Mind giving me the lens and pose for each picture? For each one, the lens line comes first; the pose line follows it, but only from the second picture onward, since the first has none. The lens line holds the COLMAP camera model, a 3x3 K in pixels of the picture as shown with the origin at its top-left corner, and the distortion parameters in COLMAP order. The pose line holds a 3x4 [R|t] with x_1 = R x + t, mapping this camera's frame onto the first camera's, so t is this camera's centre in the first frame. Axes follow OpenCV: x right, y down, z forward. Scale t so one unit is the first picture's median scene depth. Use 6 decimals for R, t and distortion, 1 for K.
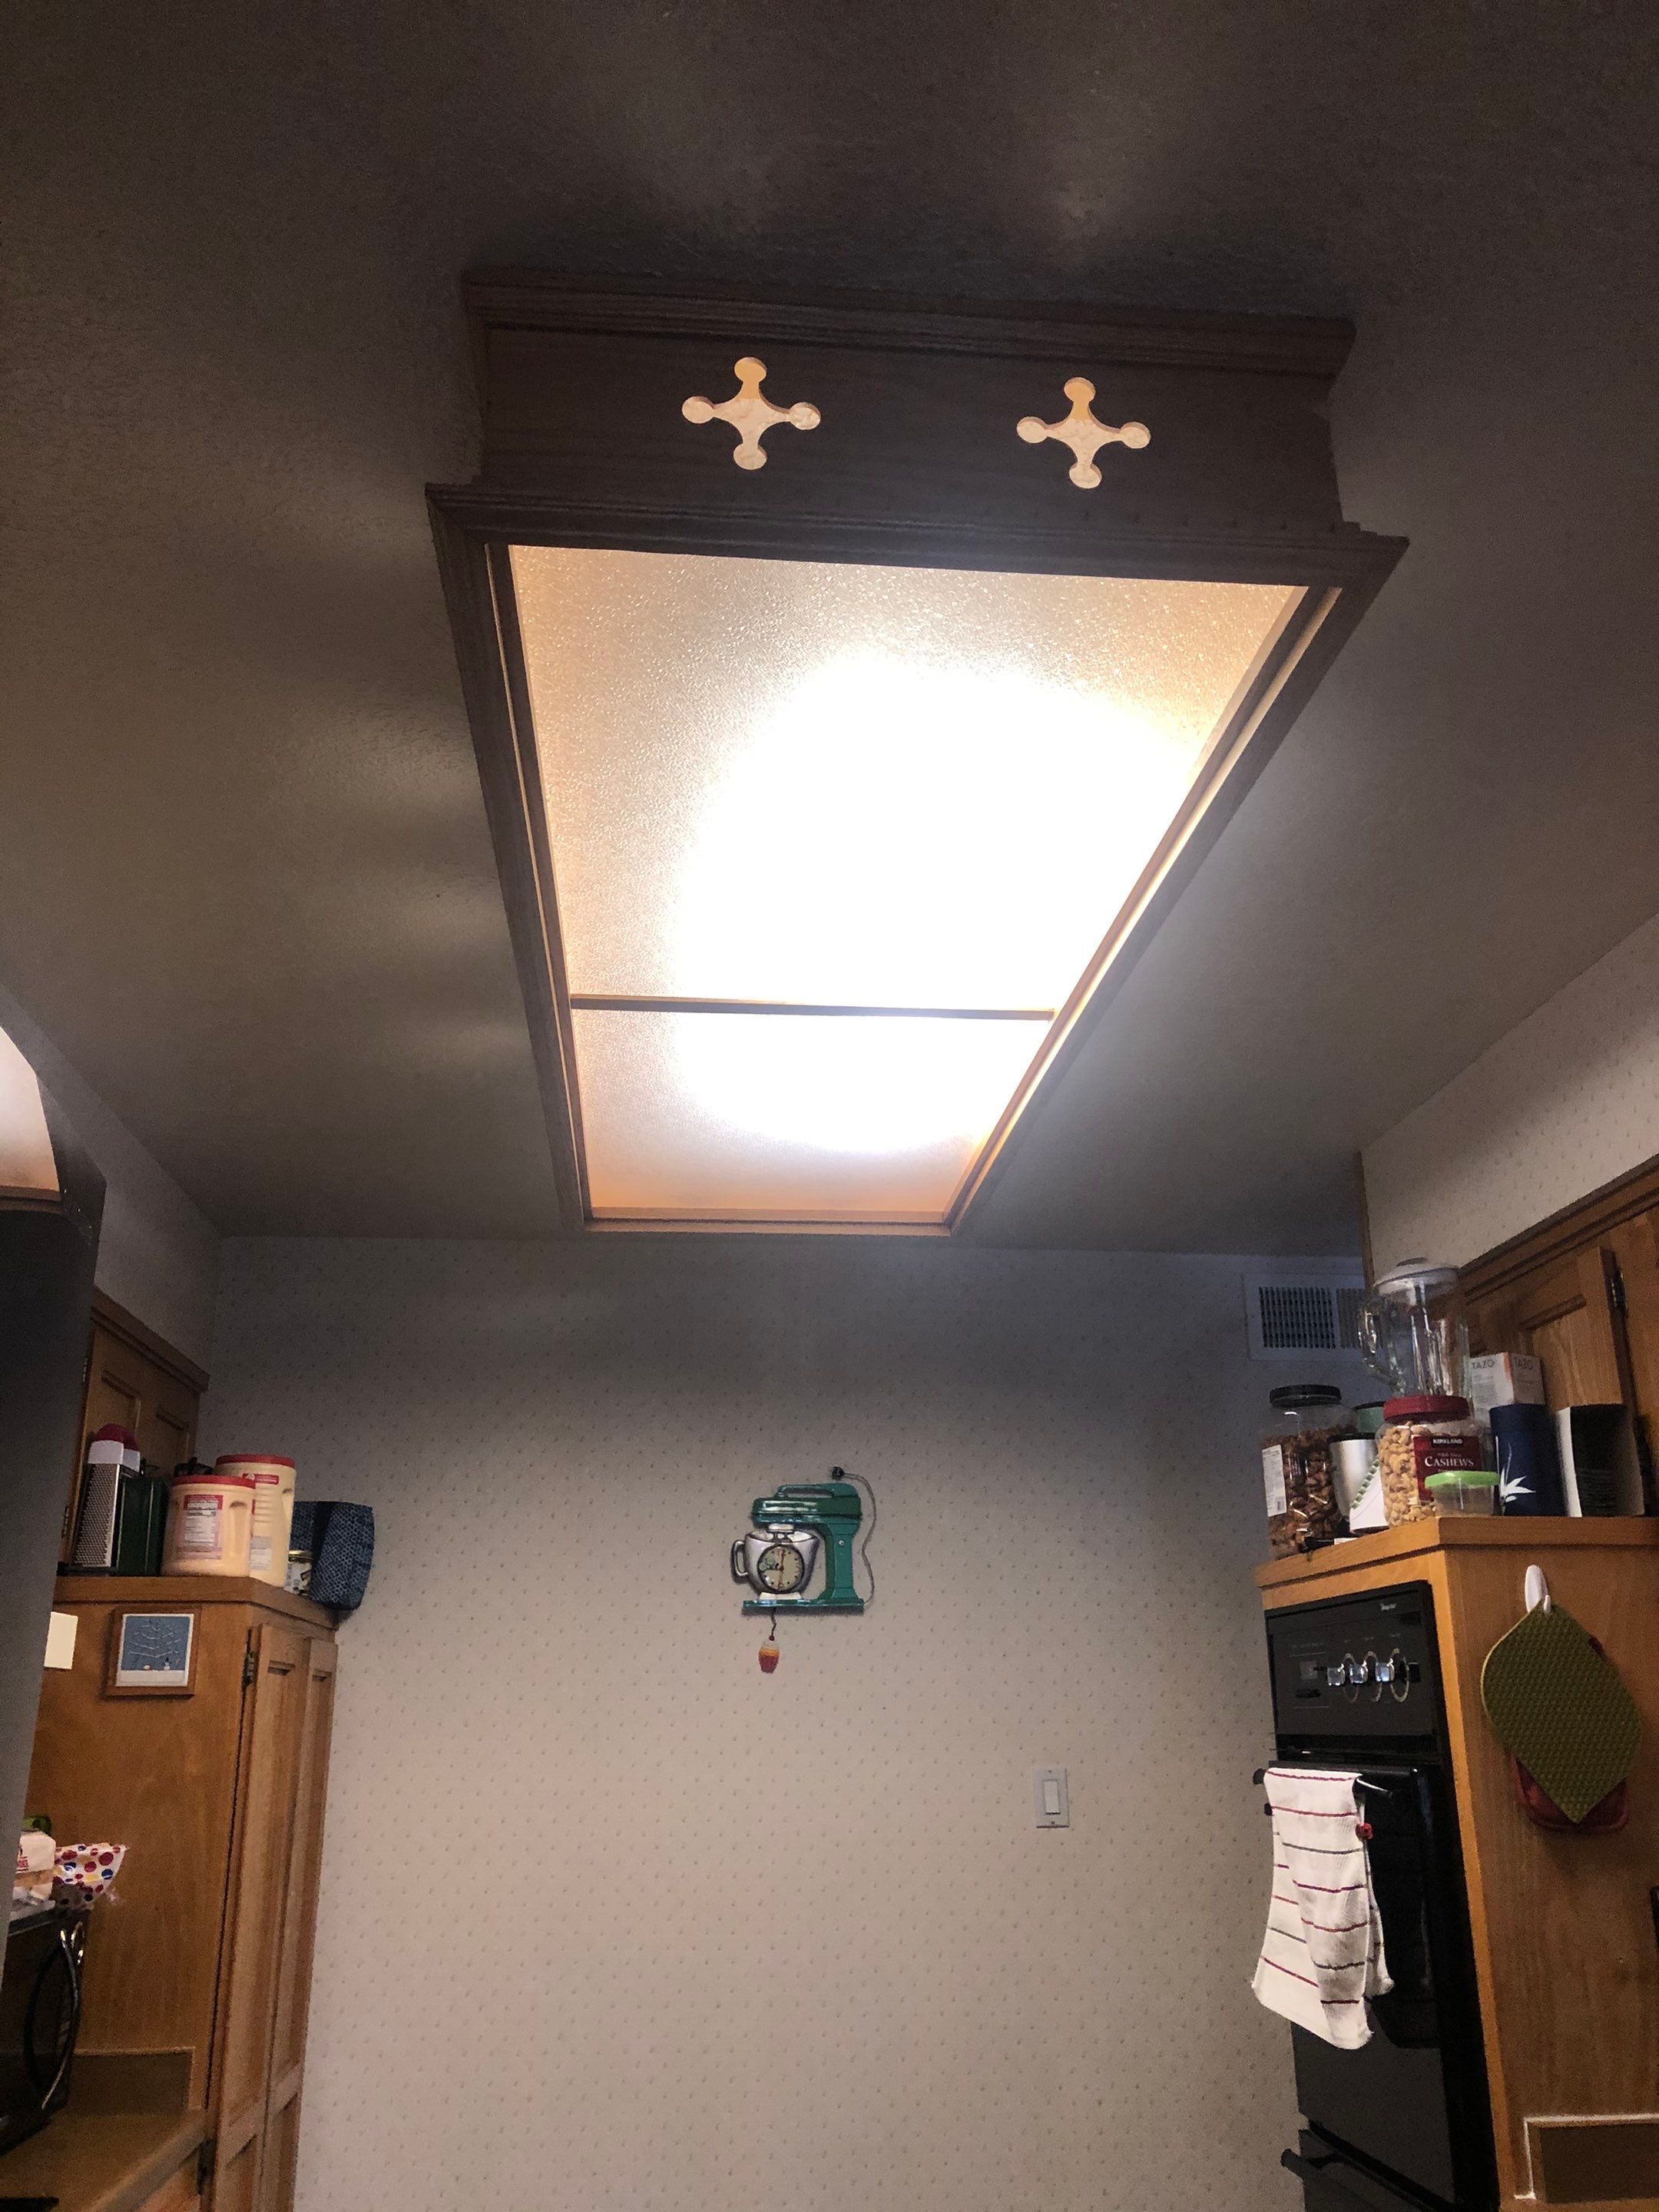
lens RADIAL K [[1825.4, 0, 819.5], [0, 1825.4, 1100.2], [0, 0, 1]] dist [0.009811, 0.006425]
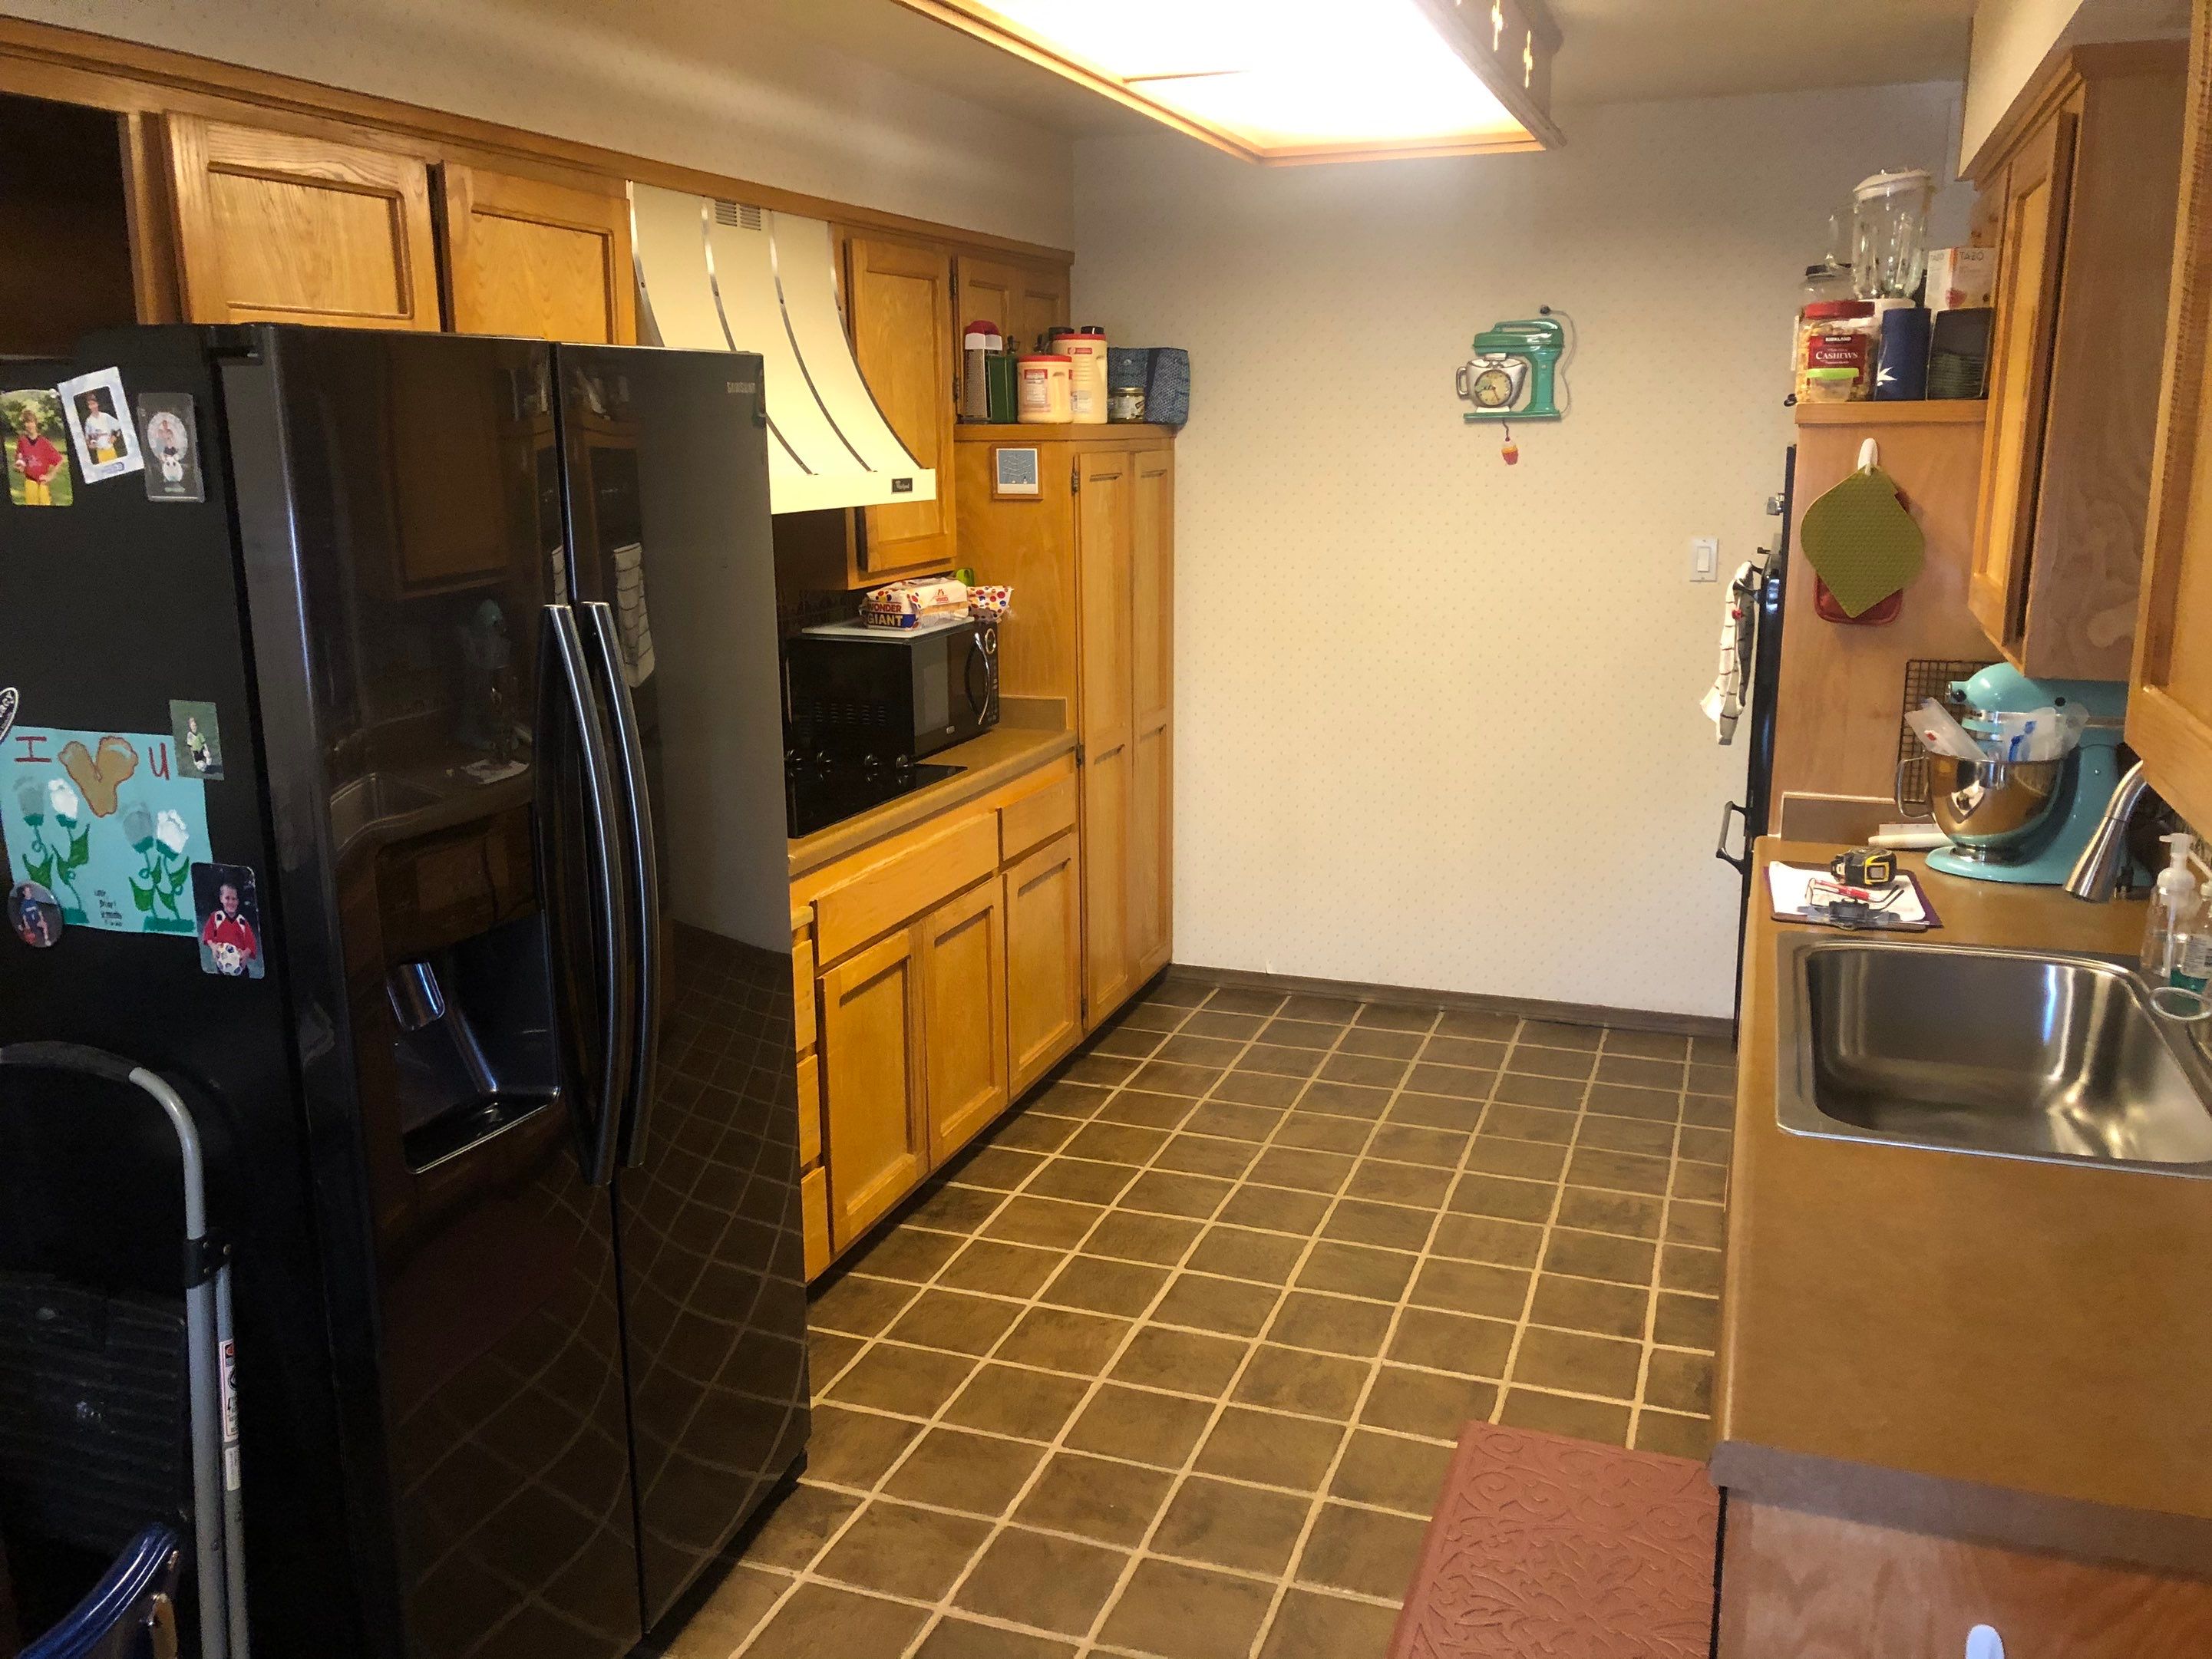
lens RADIAL K [[1825.2, 0, 1108.0], [0, 1825.2, 836.7], [0, 0, 1]] dist [0.009811, 0.006425]
pose [[0.906554, 0.089181, -0.412562, 0.404229], [0.143848, 0.853636, 0.500613, -0.216831], [0.396823, -0.513179, 0.761038, -0.341950]]
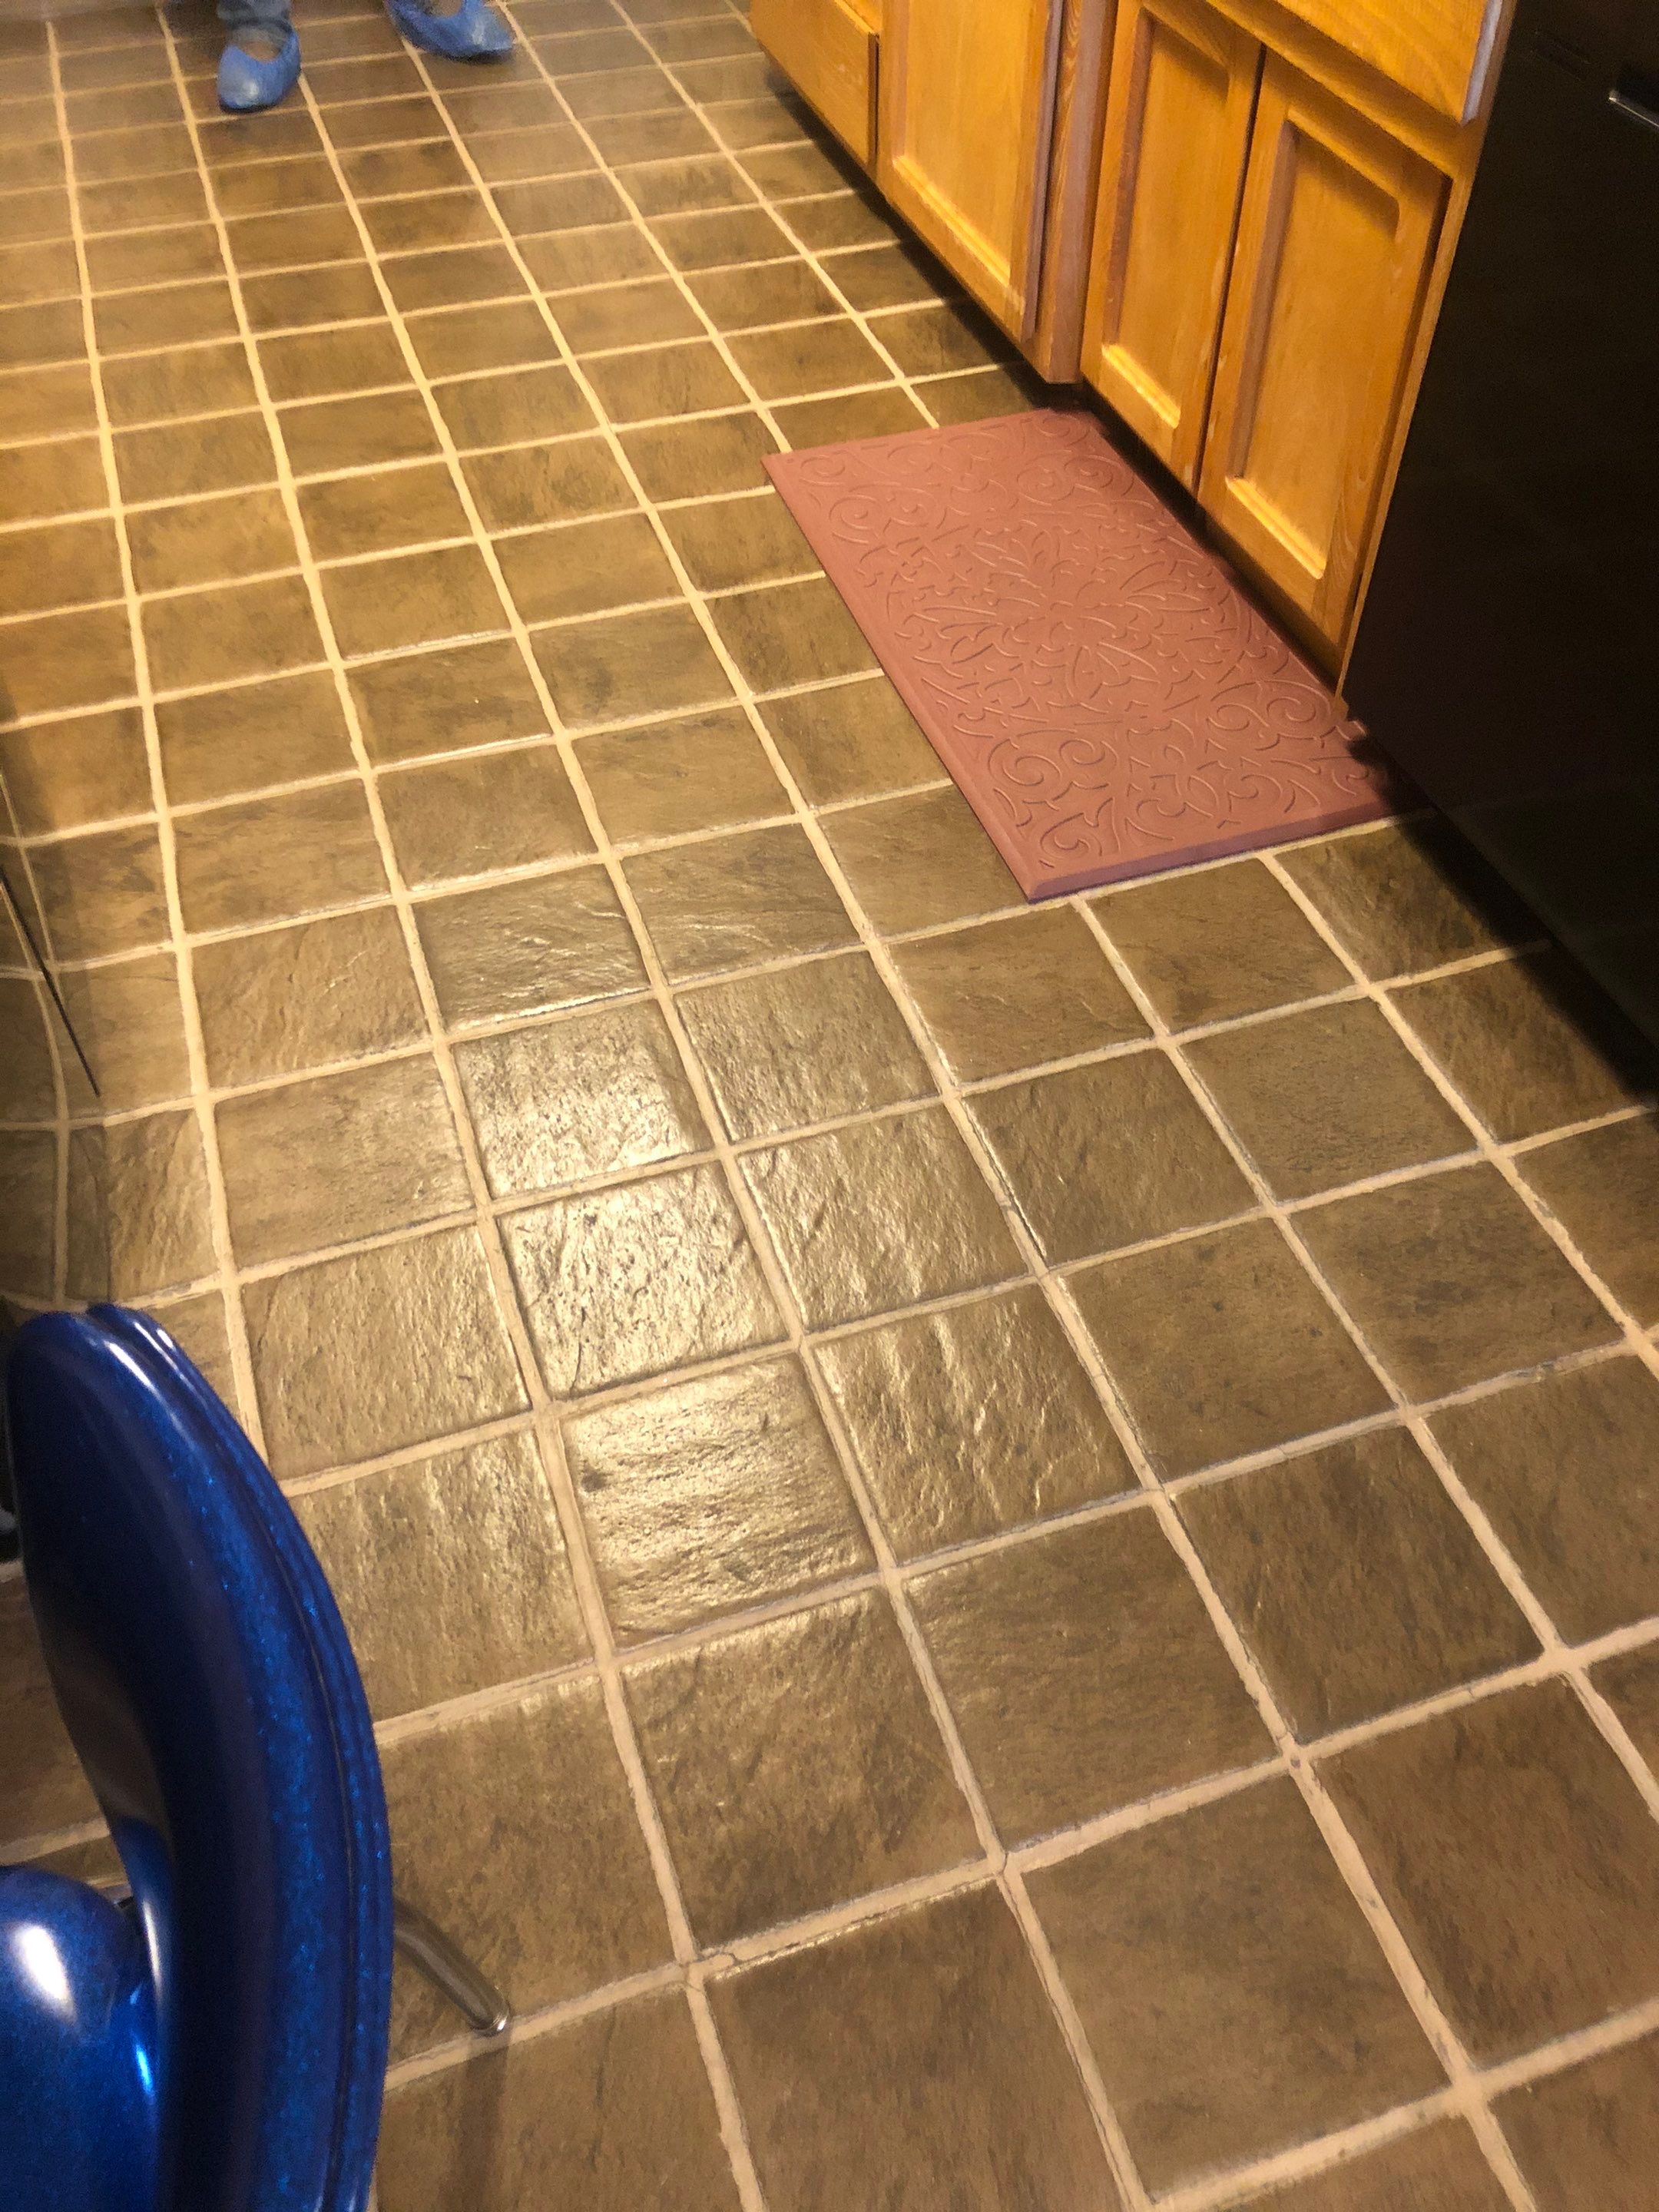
lens RADIAL K [[1789.8, 0, 829.5], [0, 1789.8, 1106.0], [0, 0, 1]] dist [0.009021, -0.000655]
pose [[0.971878, -0.176684, 0.155679, -0.005378], [-0.076081, 0.390053, 0.917644, -0.019610], [-0.222856, -0.903682, 0.365642, -0.216917]]
